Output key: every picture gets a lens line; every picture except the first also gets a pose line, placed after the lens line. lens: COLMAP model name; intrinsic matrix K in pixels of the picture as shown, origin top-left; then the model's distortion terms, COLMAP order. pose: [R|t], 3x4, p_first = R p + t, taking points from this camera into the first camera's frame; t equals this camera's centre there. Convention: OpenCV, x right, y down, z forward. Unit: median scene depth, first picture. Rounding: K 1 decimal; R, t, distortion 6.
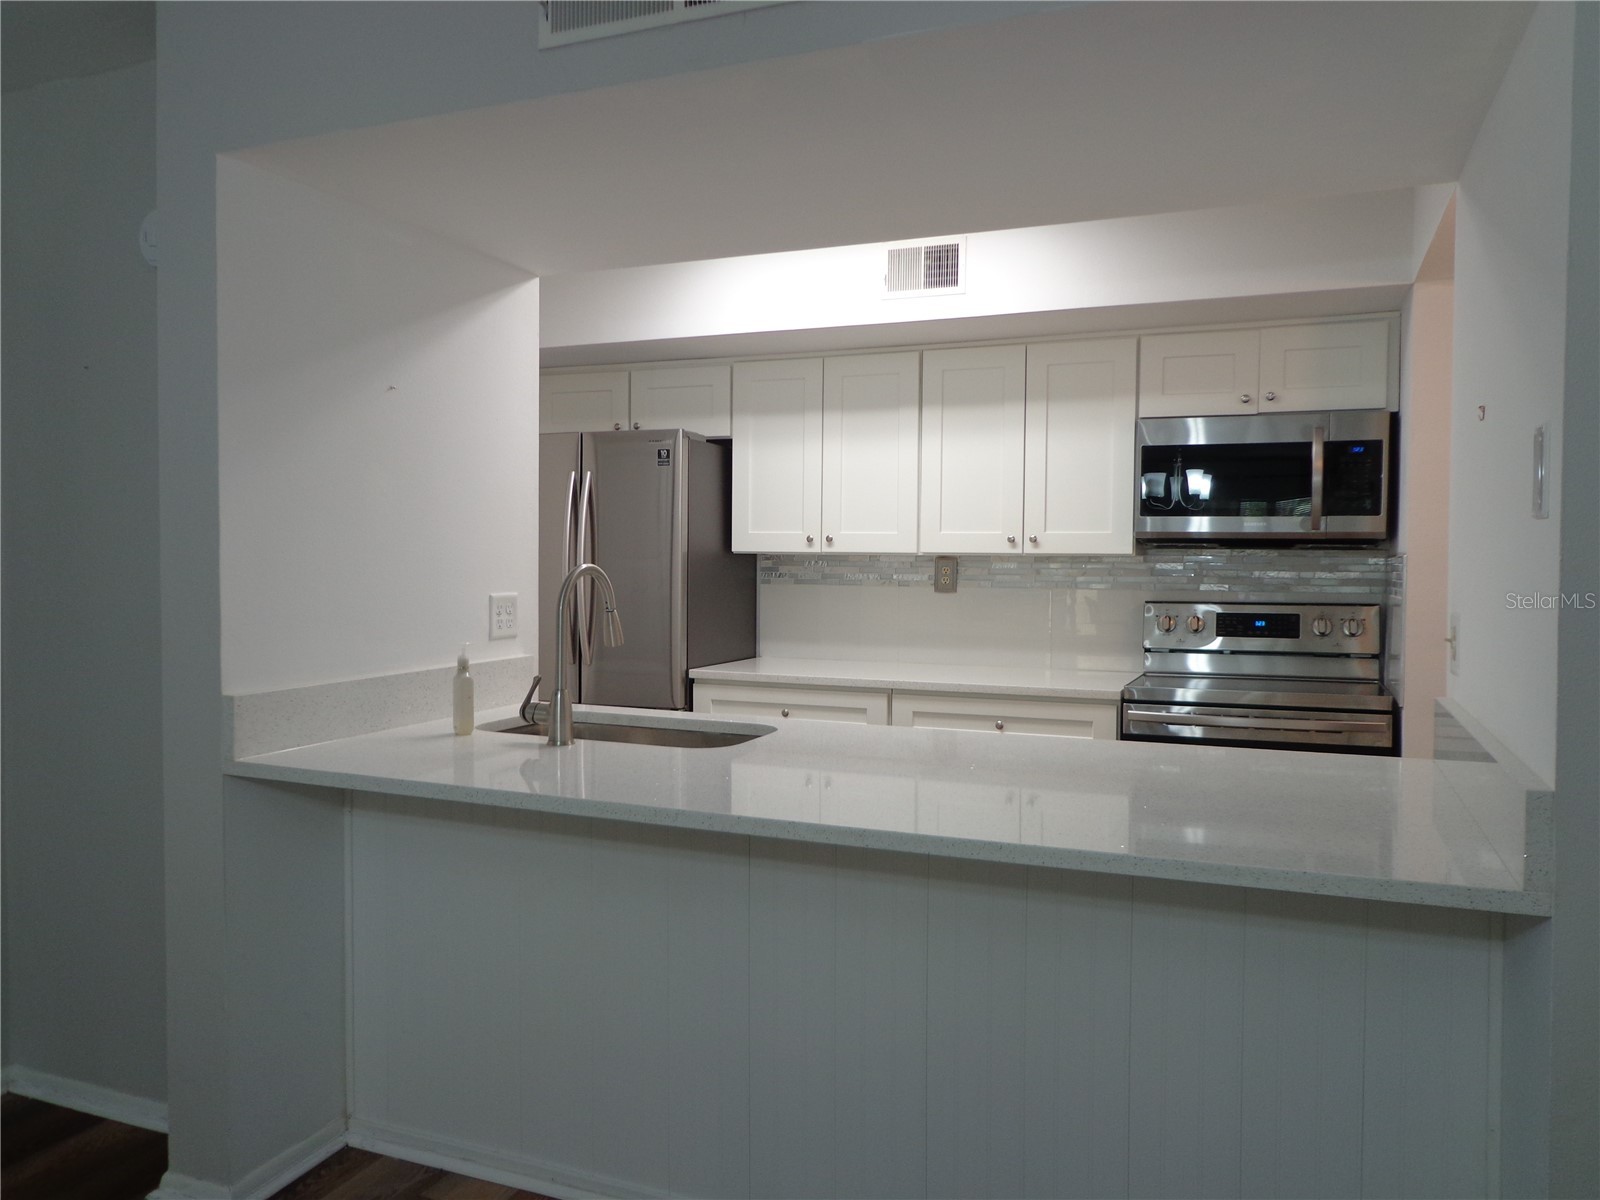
lens RADIAL K [[1168.6, 0, 804.6], [0, 1168.6, 600.9], [0, 0, 1]] dist [-0.010838, 0.005633]
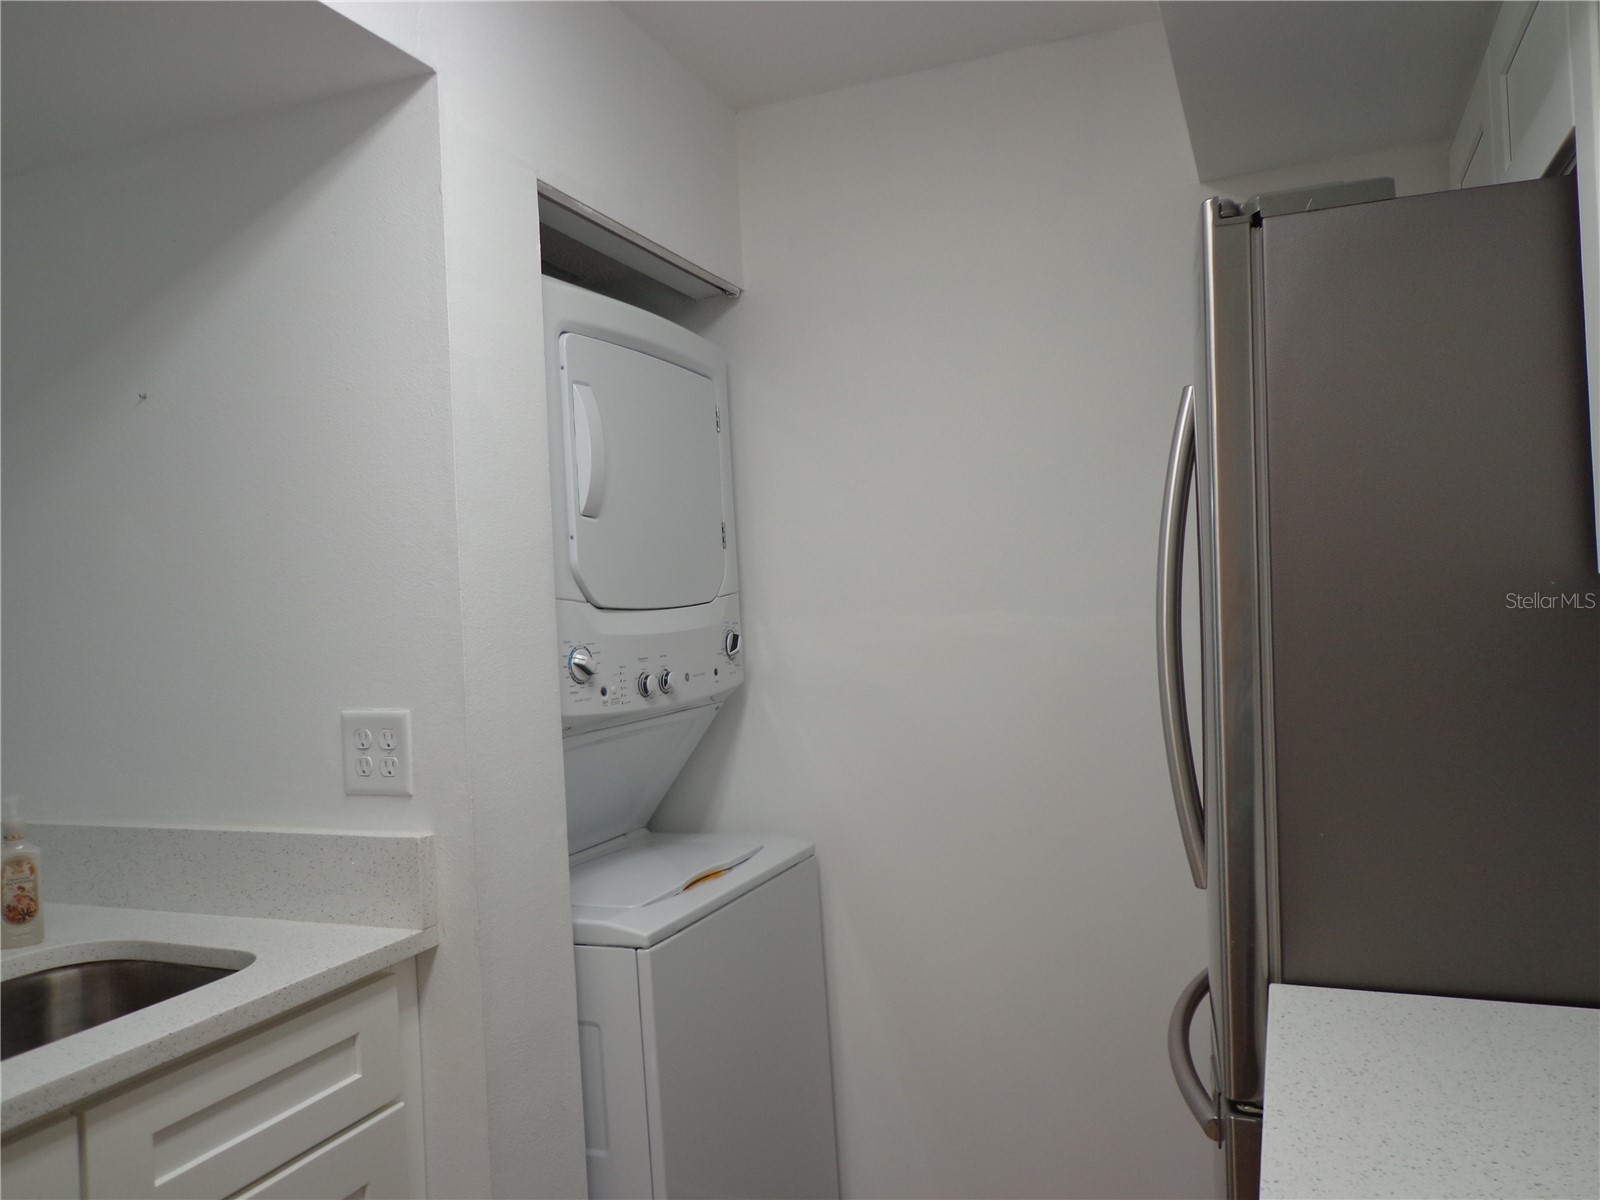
lens RADIAL K [[1168.6, 0, 808.2], [0, 1168.6, 600.4], [0, 0, 1]] dist [-0.010838, 0.005633]
pose [[0.016369, -0.008935, -0.999826, 0.213003], [0.003298, 0.999955, -0.008883, -0.039451], [0.999861, -0.003152, 0.016397, 0.917473]]
